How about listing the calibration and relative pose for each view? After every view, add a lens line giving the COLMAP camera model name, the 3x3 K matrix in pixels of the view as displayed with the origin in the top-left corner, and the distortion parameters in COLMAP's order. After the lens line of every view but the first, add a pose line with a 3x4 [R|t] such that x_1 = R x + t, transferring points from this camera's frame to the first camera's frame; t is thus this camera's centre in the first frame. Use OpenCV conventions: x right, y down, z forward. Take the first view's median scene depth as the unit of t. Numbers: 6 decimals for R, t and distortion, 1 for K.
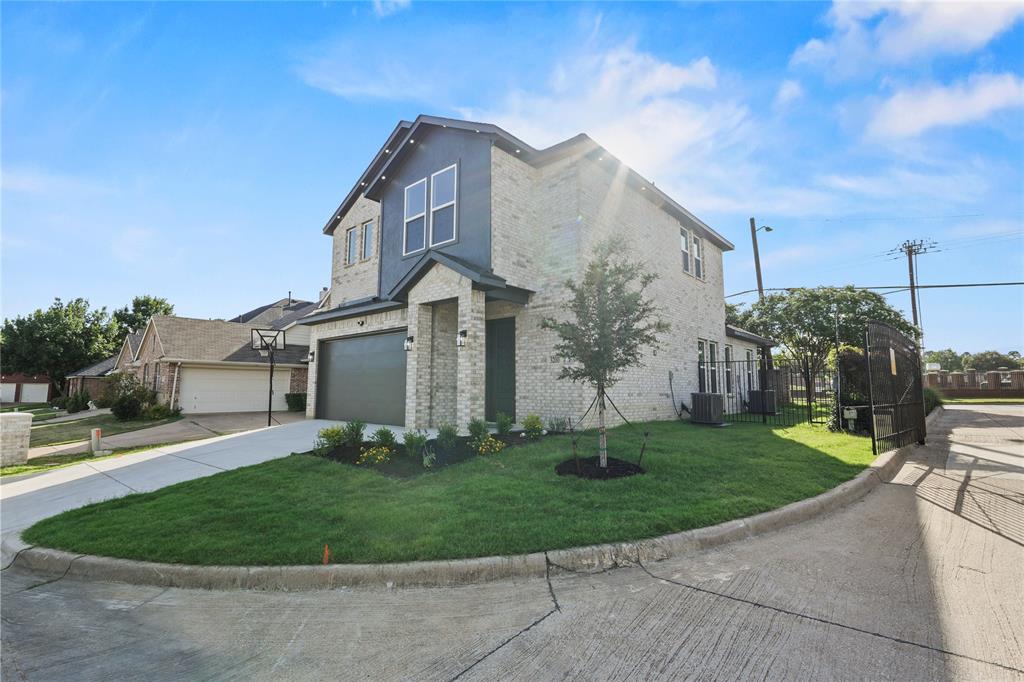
lens RADIAL K [[473.8, 0, 512.9], [0, 473.8, 338.5], [0, 0, 1]] dist [-0.003214, 0.001810]
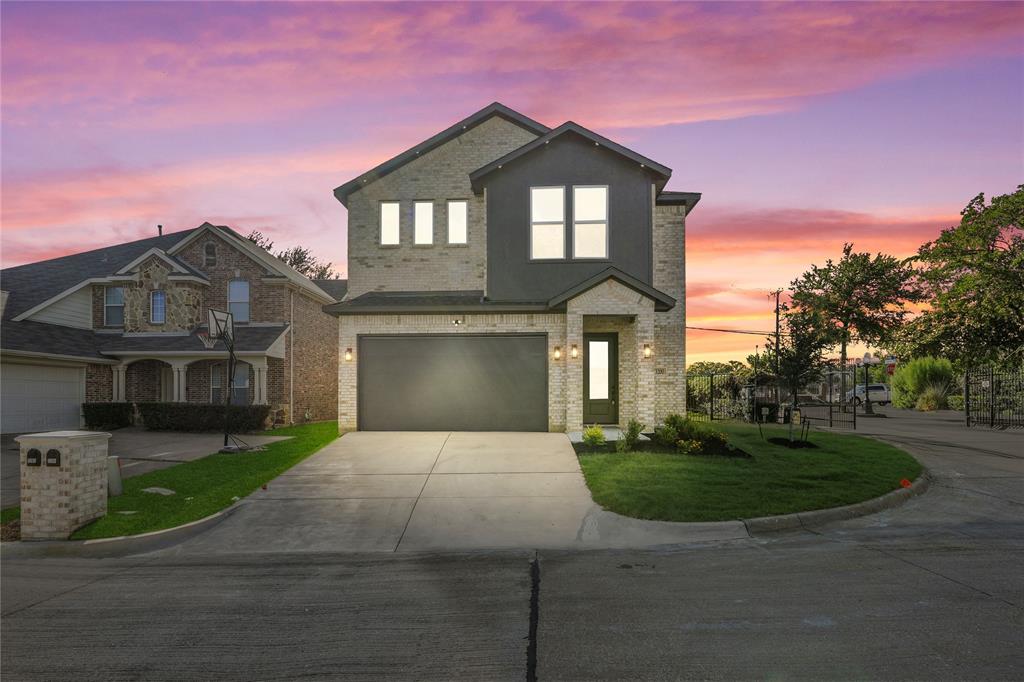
lens RADIAL K [[516.3, 0, 523.6], [0, 516.3, 399.9], [0, 0, 1]] dist [-0.002446, -0.000255]
pose [[0.770524, 0.001866, 0.637408, -0.995934], [-0.067858, 0.994553, 0.079118, 0.033886], [-0.633788, -0.104215, 0.766454, 0.170738]]
